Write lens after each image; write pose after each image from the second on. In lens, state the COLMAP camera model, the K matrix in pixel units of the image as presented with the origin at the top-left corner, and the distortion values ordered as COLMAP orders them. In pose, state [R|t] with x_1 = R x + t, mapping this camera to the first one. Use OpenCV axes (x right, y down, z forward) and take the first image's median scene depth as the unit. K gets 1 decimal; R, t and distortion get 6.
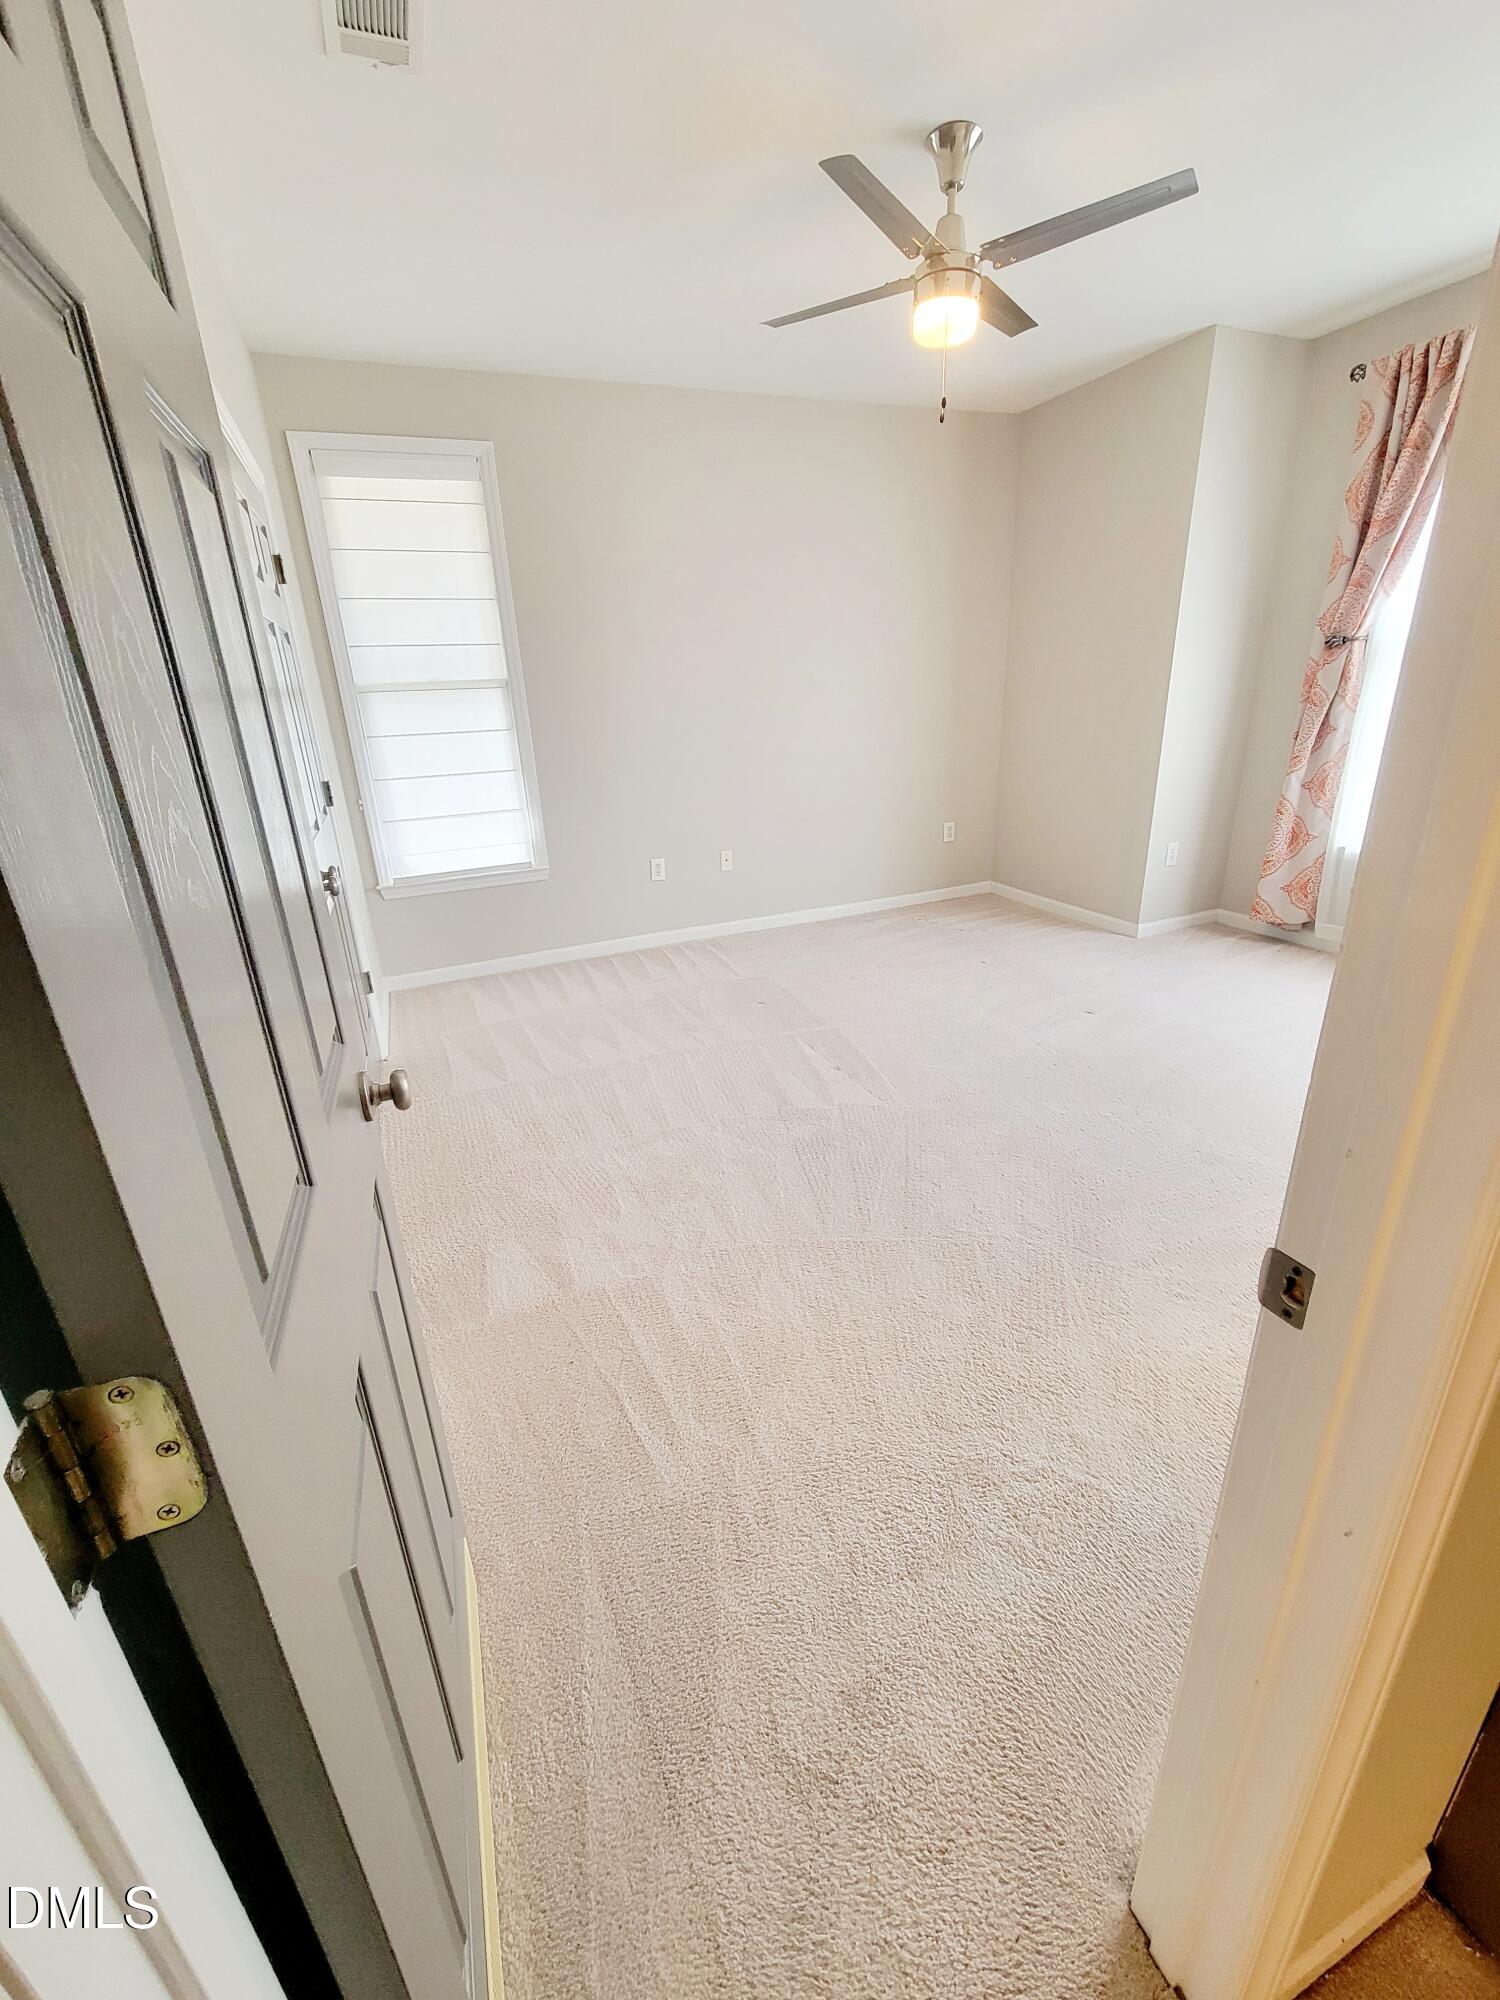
lens RADIAL K [[818.0, 0, 747.2], [0, 818.0, 994.0], [0, 0, 1]] dist [-0.003485, 0.000945]
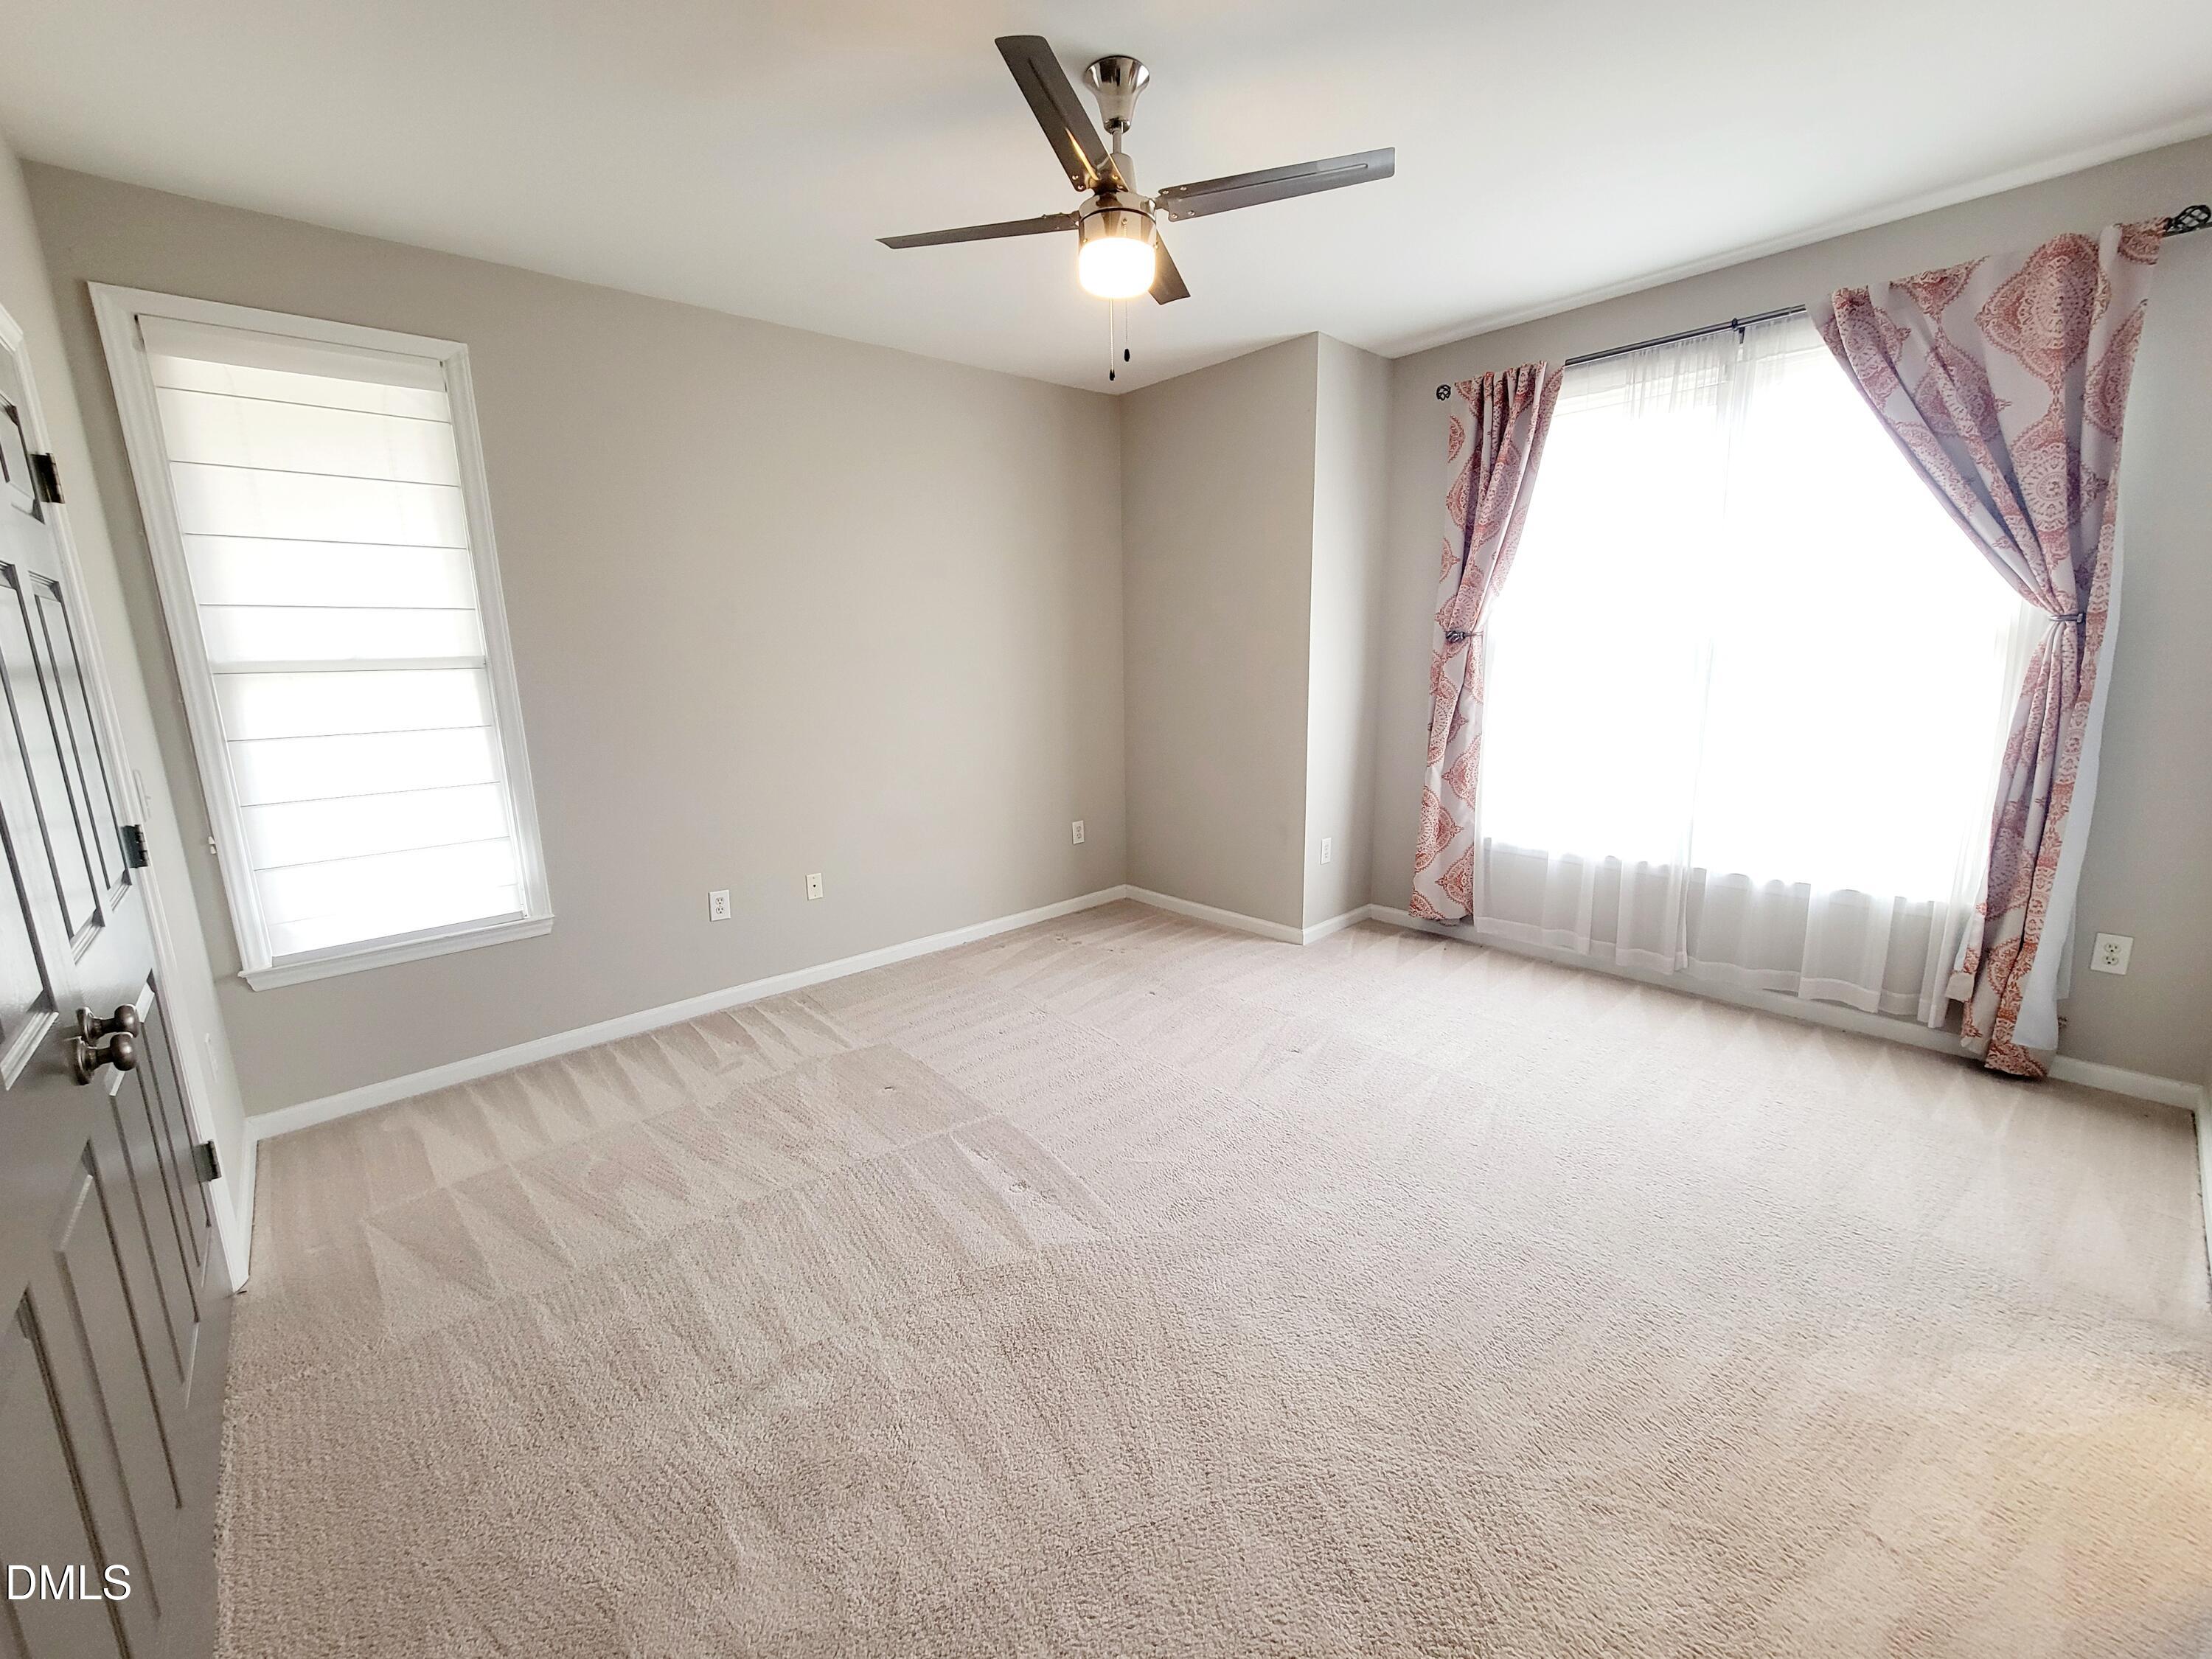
lens RADIAL K [[904.7, 0, 1095.9], [0, 904.7, 832.2], [0, 0, 1]] dist [-0.003485, 0.000945]
pose [[0.944146, -0.044411, 0.326522, -0.066153], [0.098845, 0.983417, -0.152055, -0.075640], [-0.314355, 0.175837, 0.932879, 0.157113]]
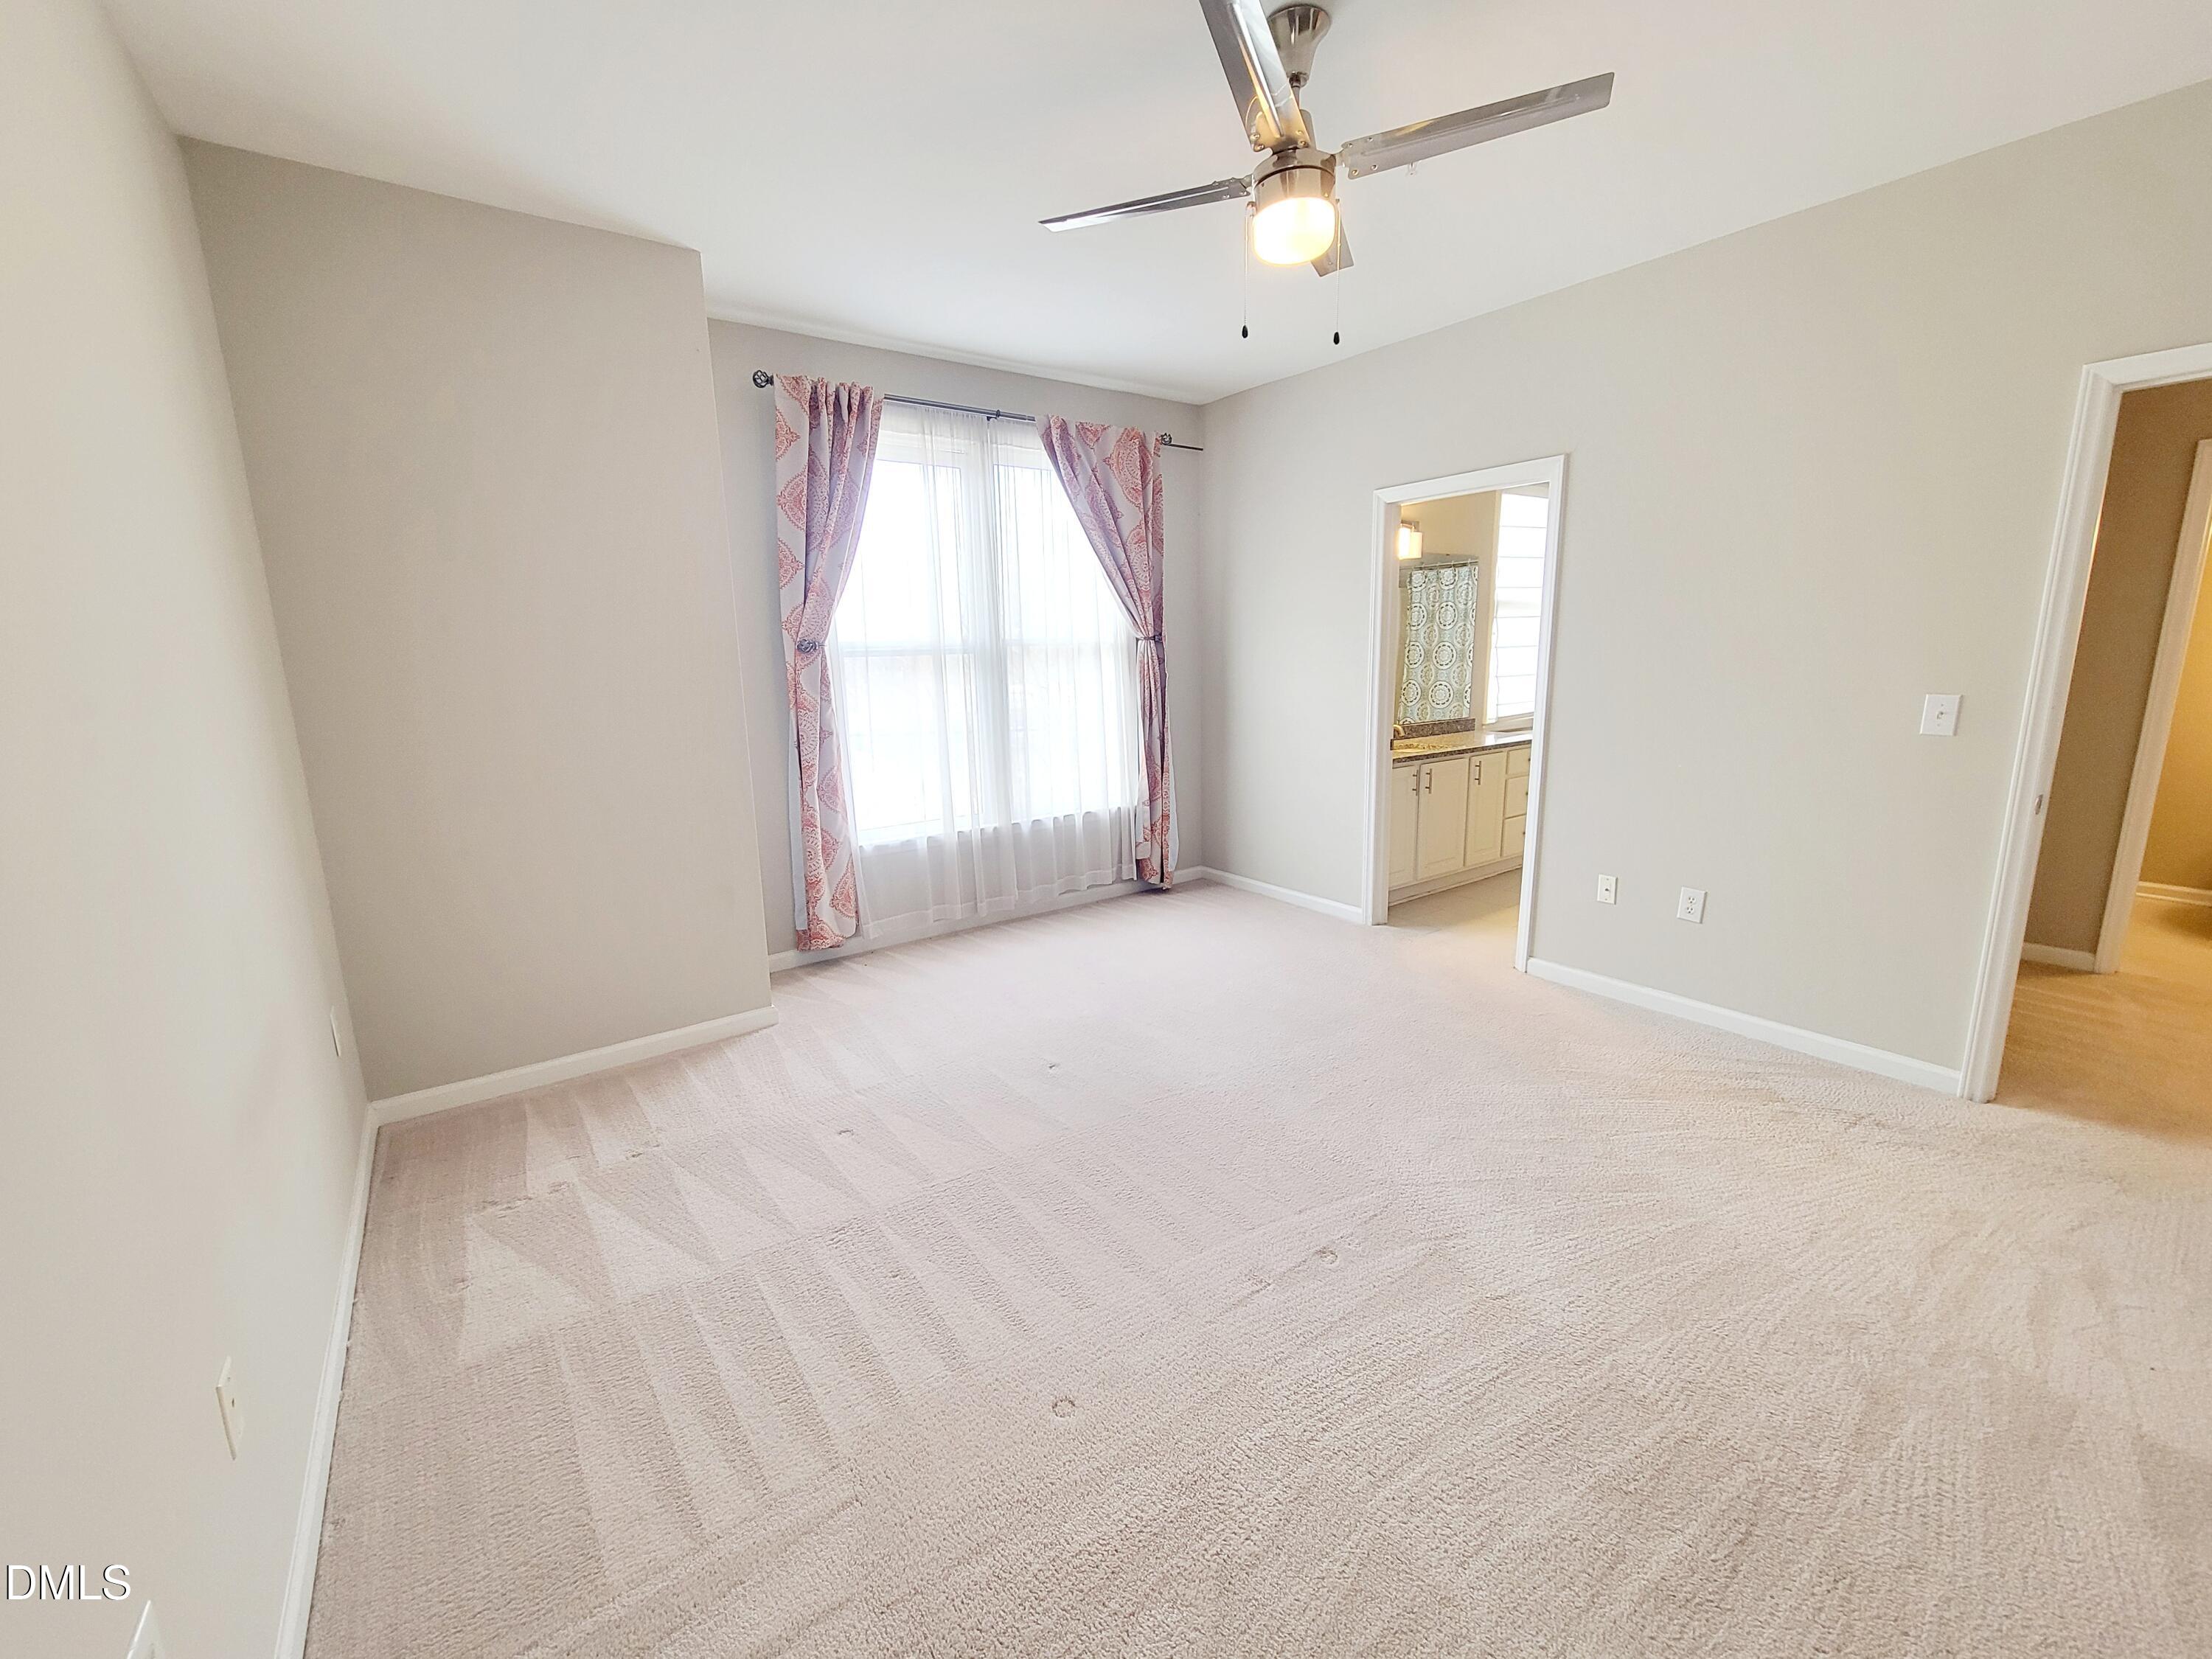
lens RADIAL K [[904.7, 0, 1110.2], [0, 904.7, 823.3], [0, 0, 1]] dist [-0.003485, 0.000945]
pose [[-0.236769, -0.140944, 0.961288, -0.412020], [0.371561, 0.901073, 0.223632, -0.364426], [-0.897710, 0.410126, -0.160977, 0.973613]]
